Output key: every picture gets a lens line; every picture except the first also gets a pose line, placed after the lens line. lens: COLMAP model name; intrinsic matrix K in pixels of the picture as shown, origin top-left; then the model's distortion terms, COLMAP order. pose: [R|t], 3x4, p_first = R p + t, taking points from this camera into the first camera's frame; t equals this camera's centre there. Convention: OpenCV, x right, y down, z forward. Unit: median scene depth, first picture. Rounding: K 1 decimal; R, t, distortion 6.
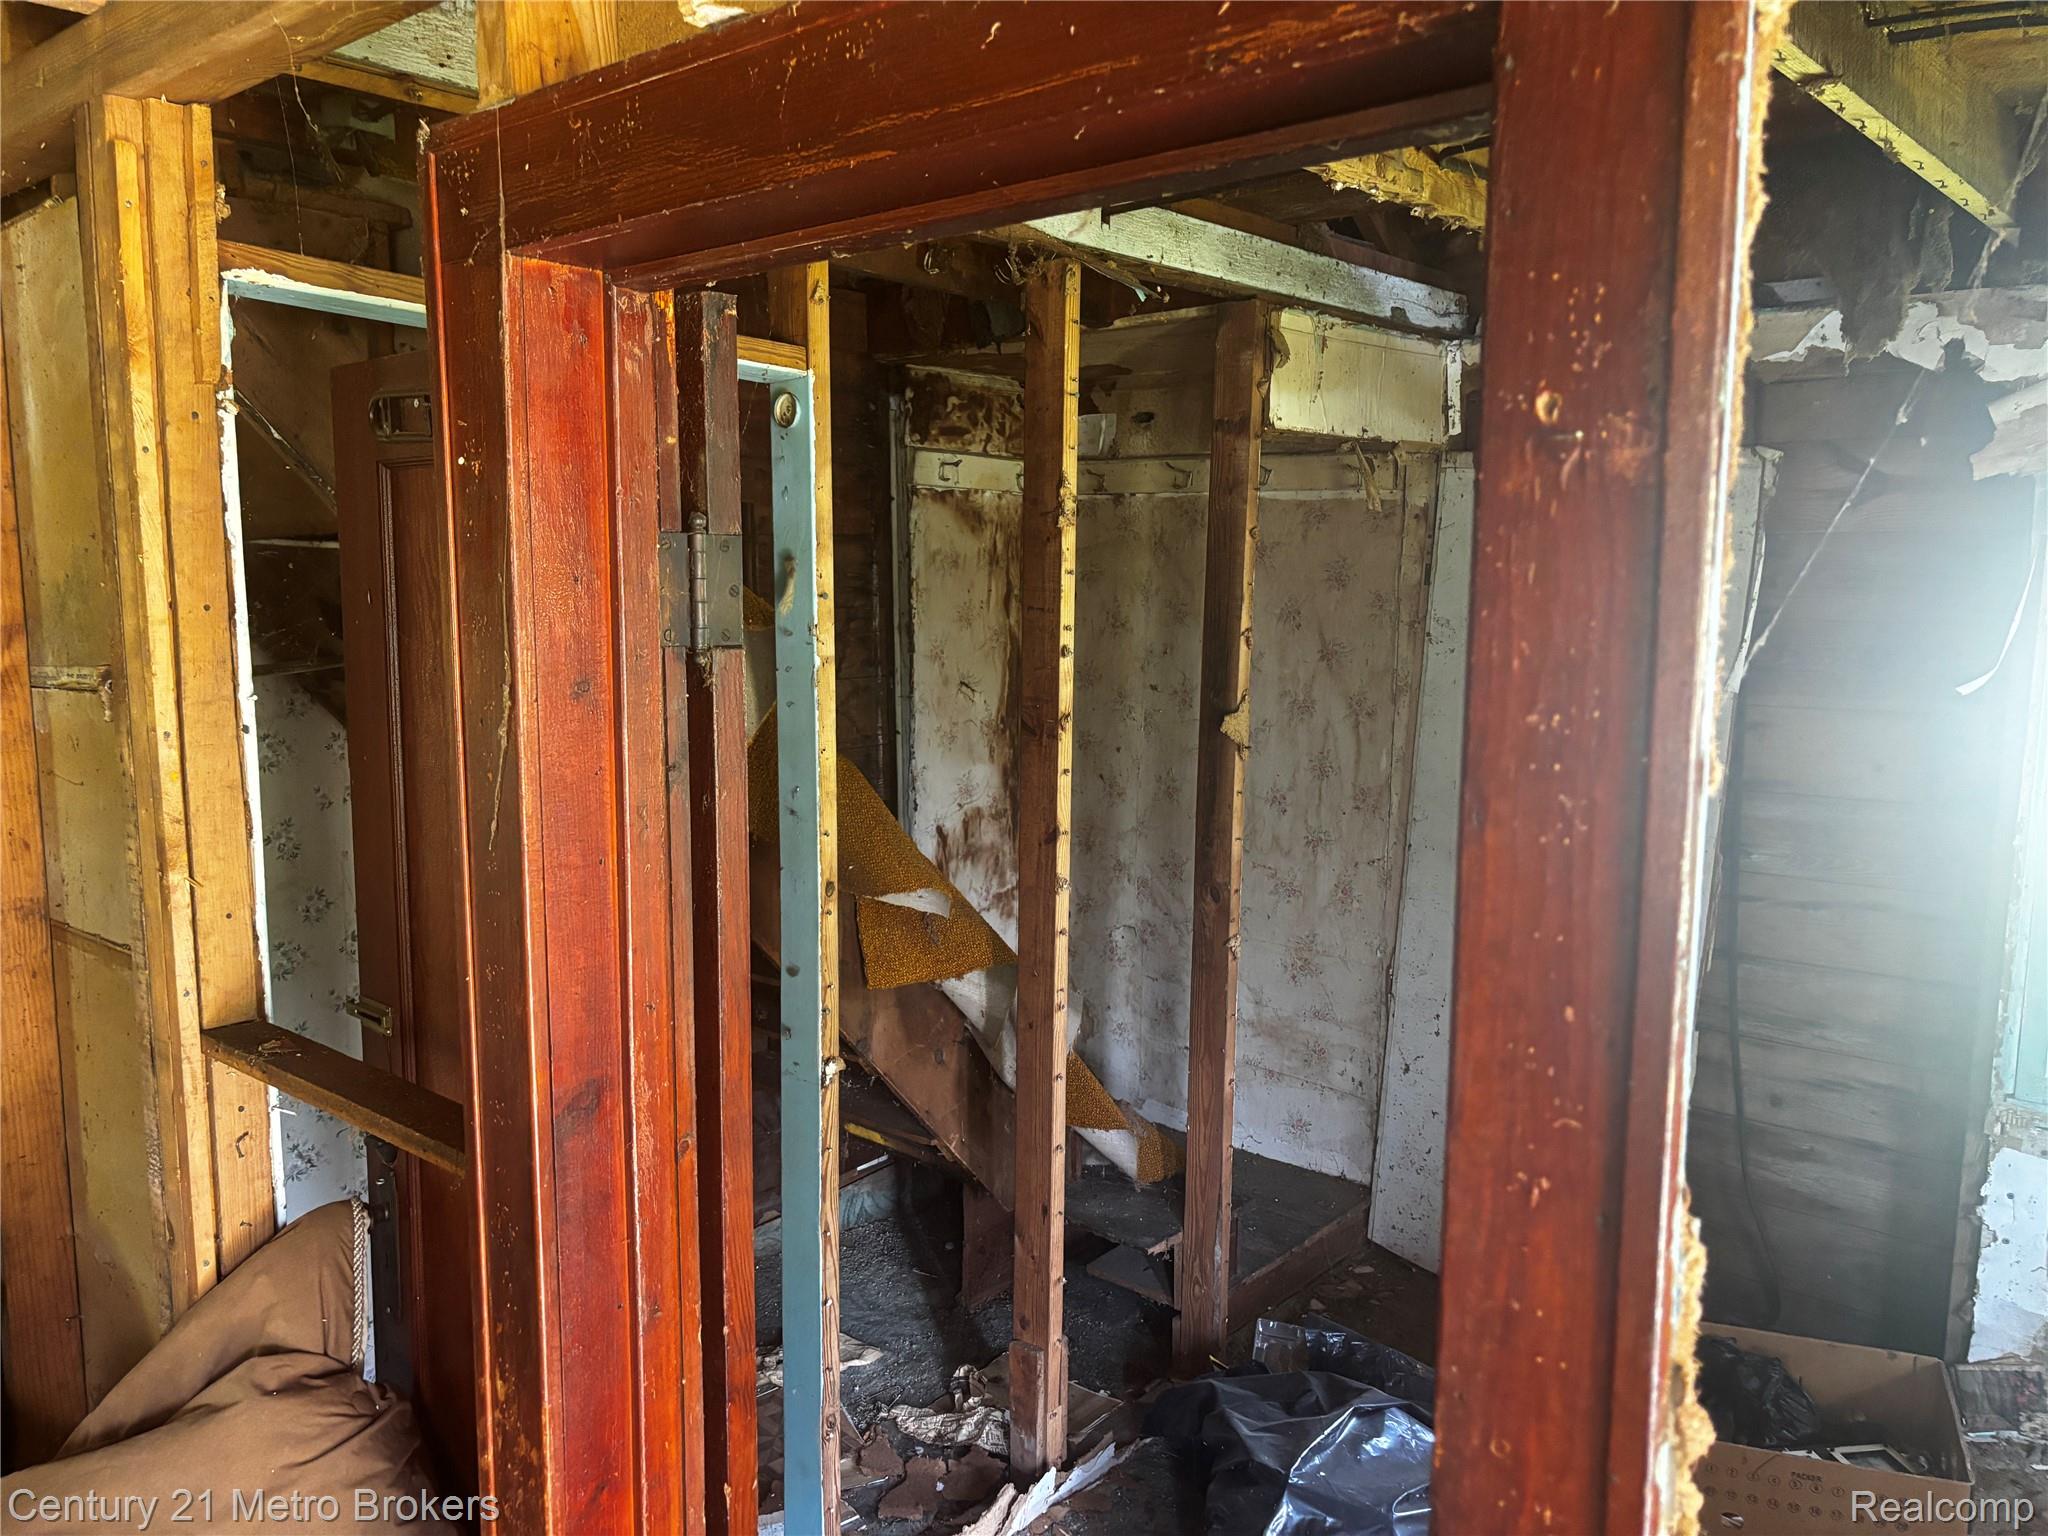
lens RADIAL K [[1572.4, 0, 1030.0], [0, 1572.4, 768.6], [0, 0, 1]] dist [0.047689, -0.044016]
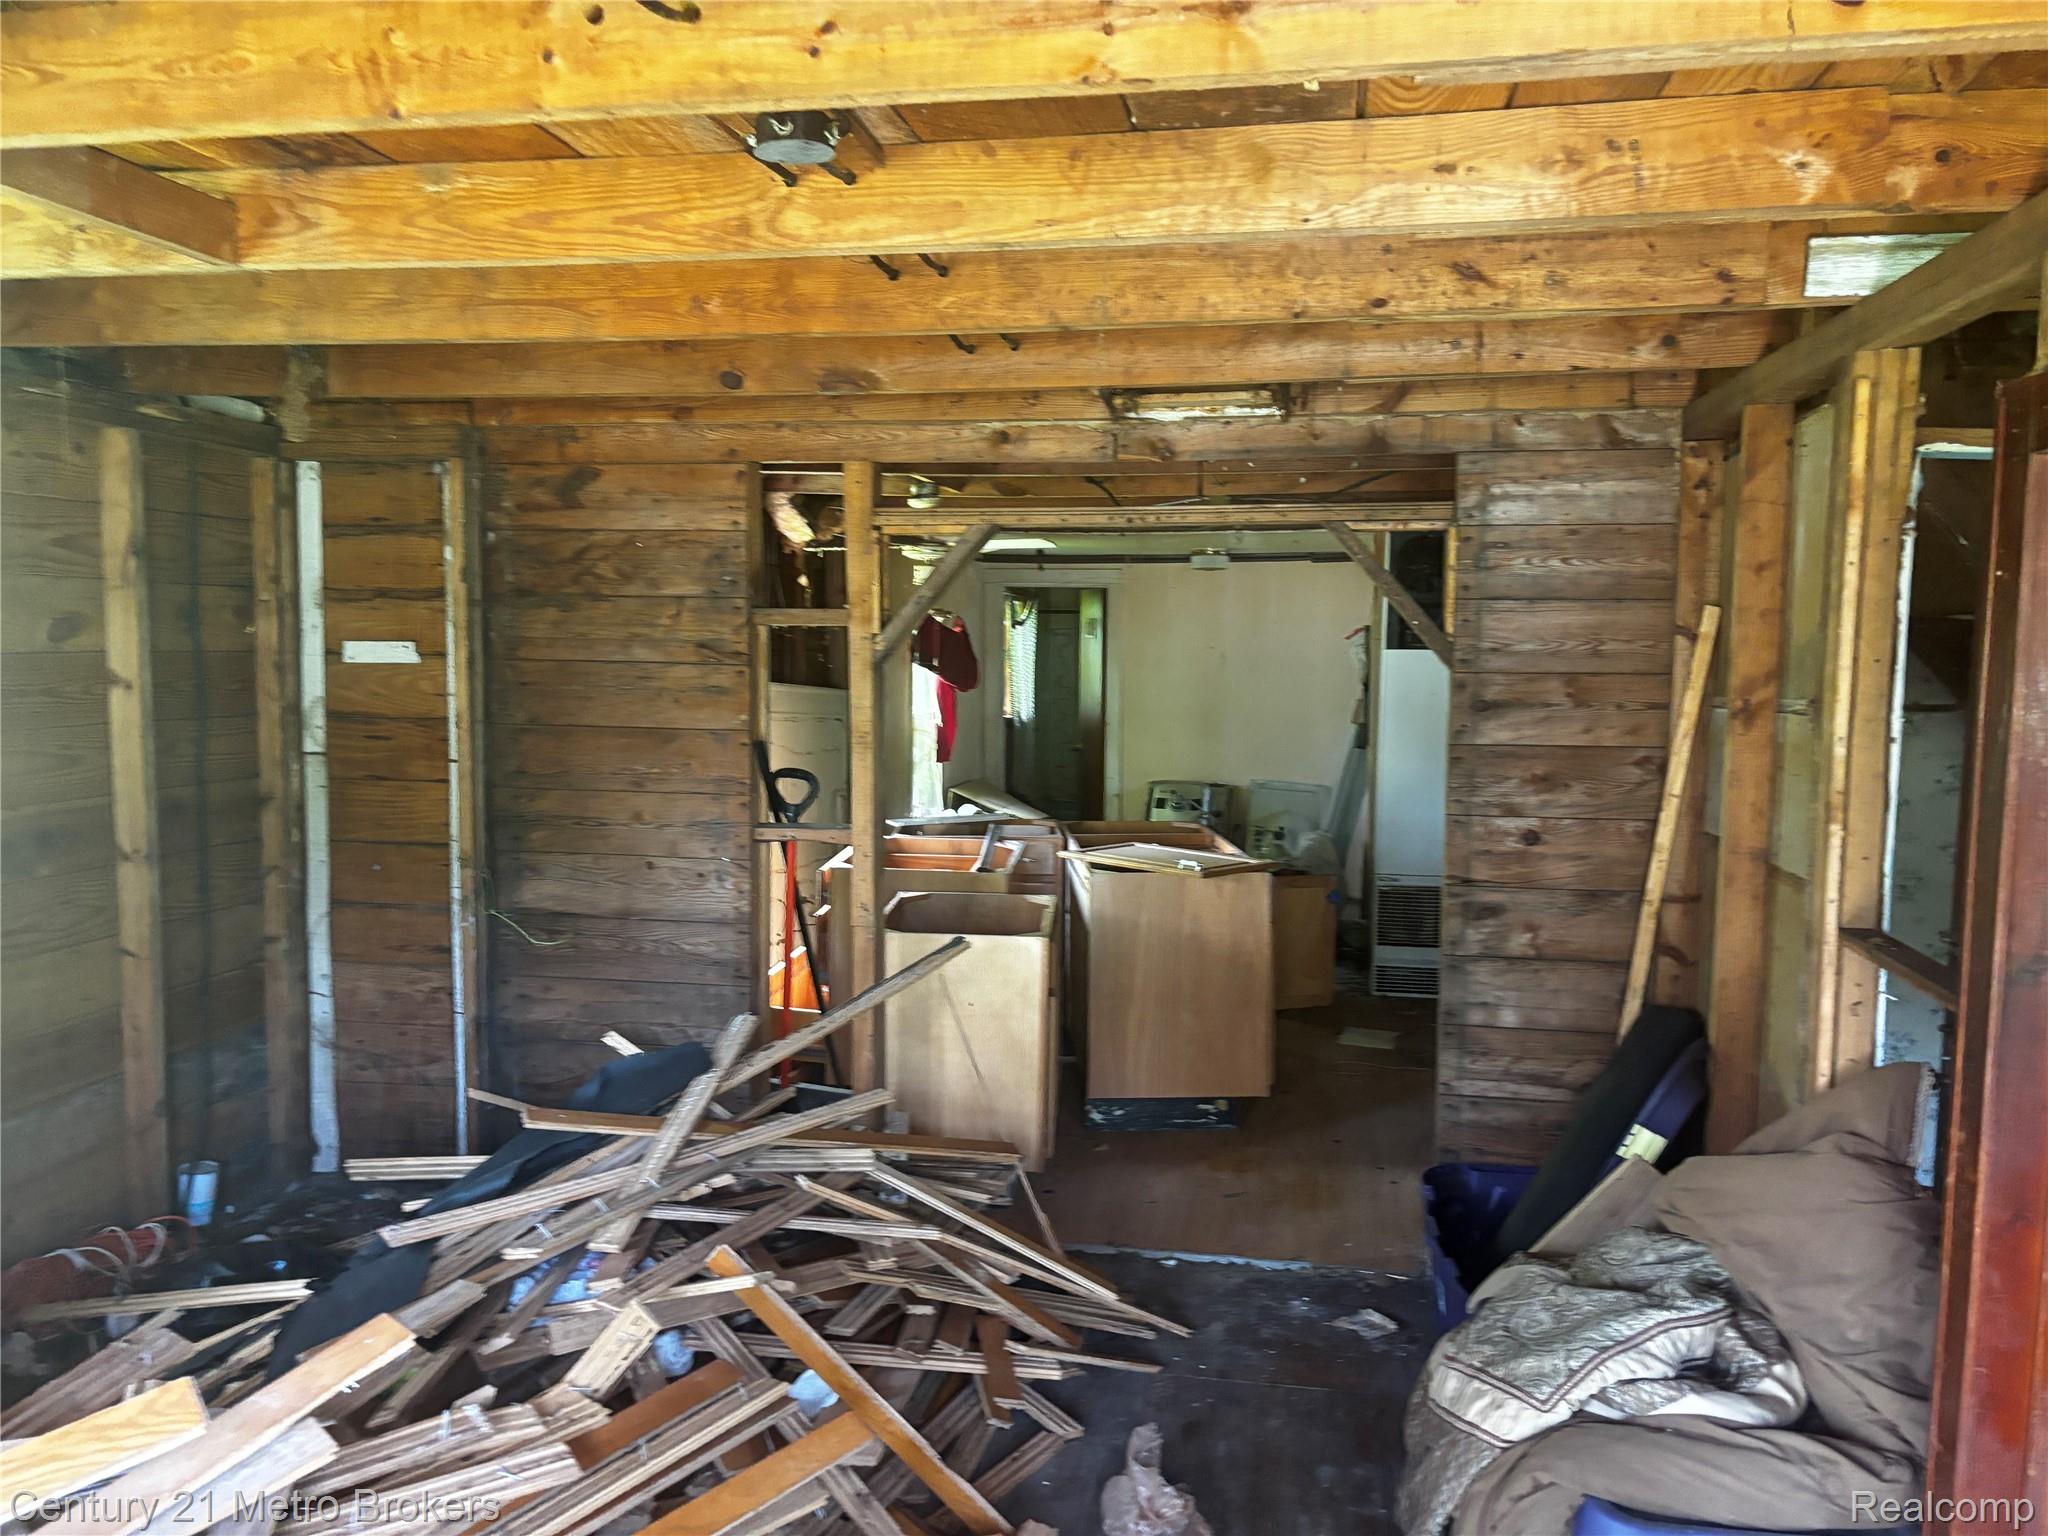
lens RADIAL K [[1572.4, 0, 1034.5], [0, 1572.4, 770.5], [0, 0, 1]] dist [0.047689, -0.044016]
pose [[0.511790, 0.081540, -0.855232, 0.402027], [-0.120683, 0.992438, 0.022402, 0.070836], [0.850592, 0.091747, 0.517761, -0.507083]]
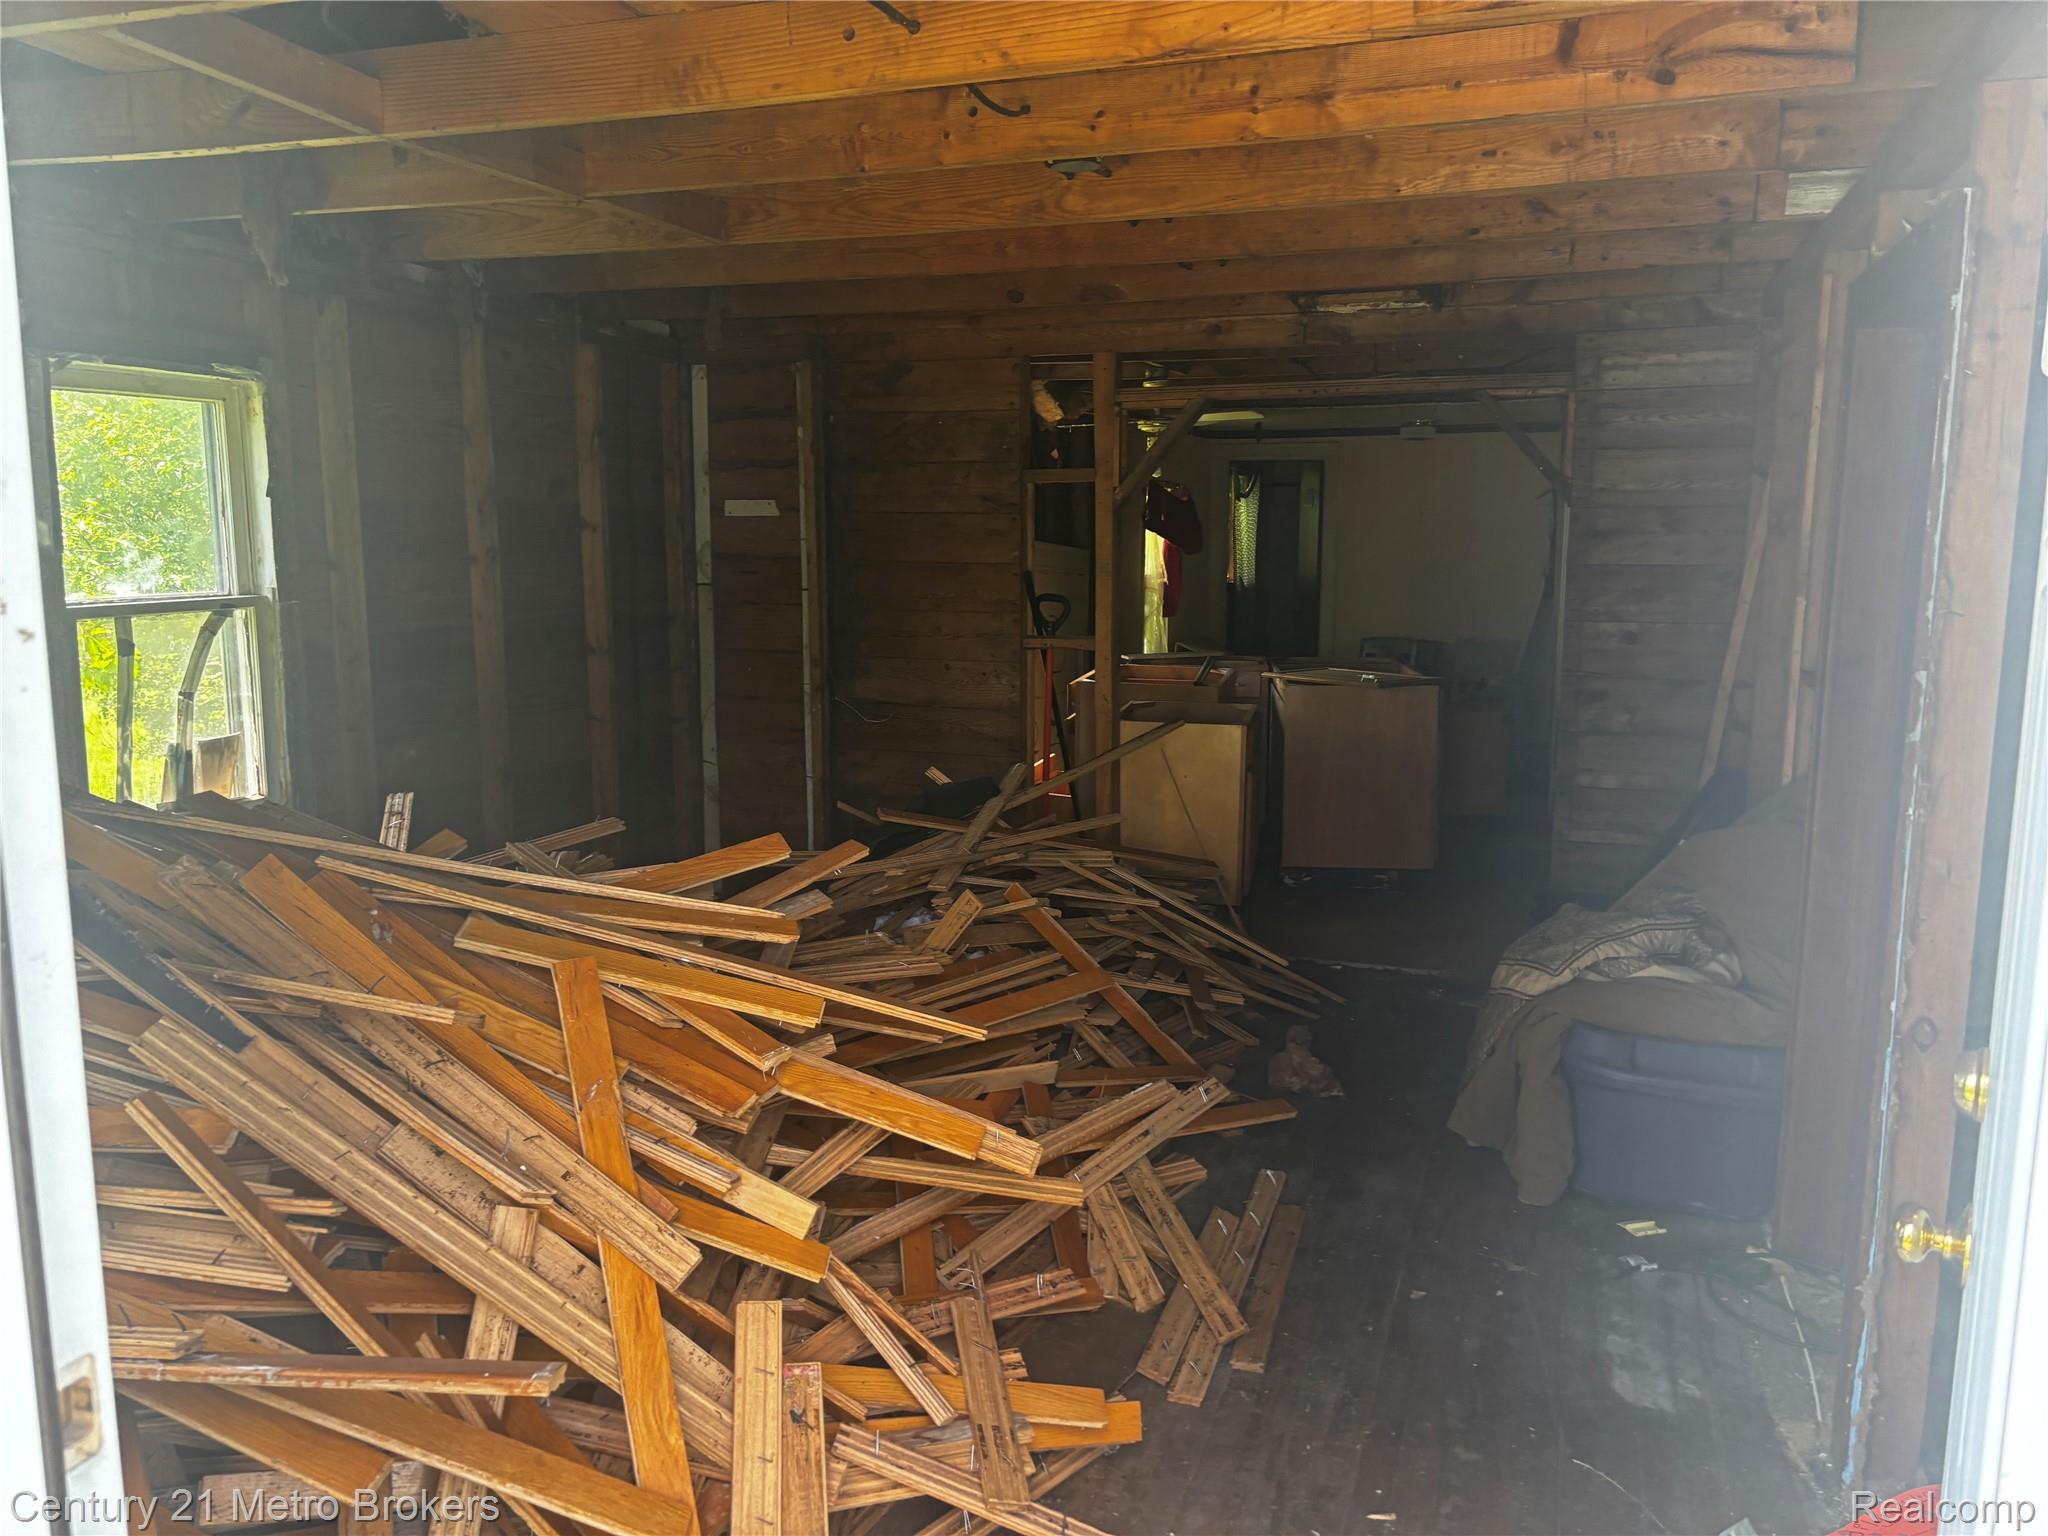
lens RADIAL K [[1572.4, 0, 1013.0], [0, 1572.4, 770.1], [0, 0, 1]] dist [0.047689, -0.044016]
pose [[0.367390, 0.146077, -0.918524, 1.121366], [-0.119012, 0.986854, 0.109341, 0.189109], [0.922421, 0.069145, 0.379945, -0.844716]]
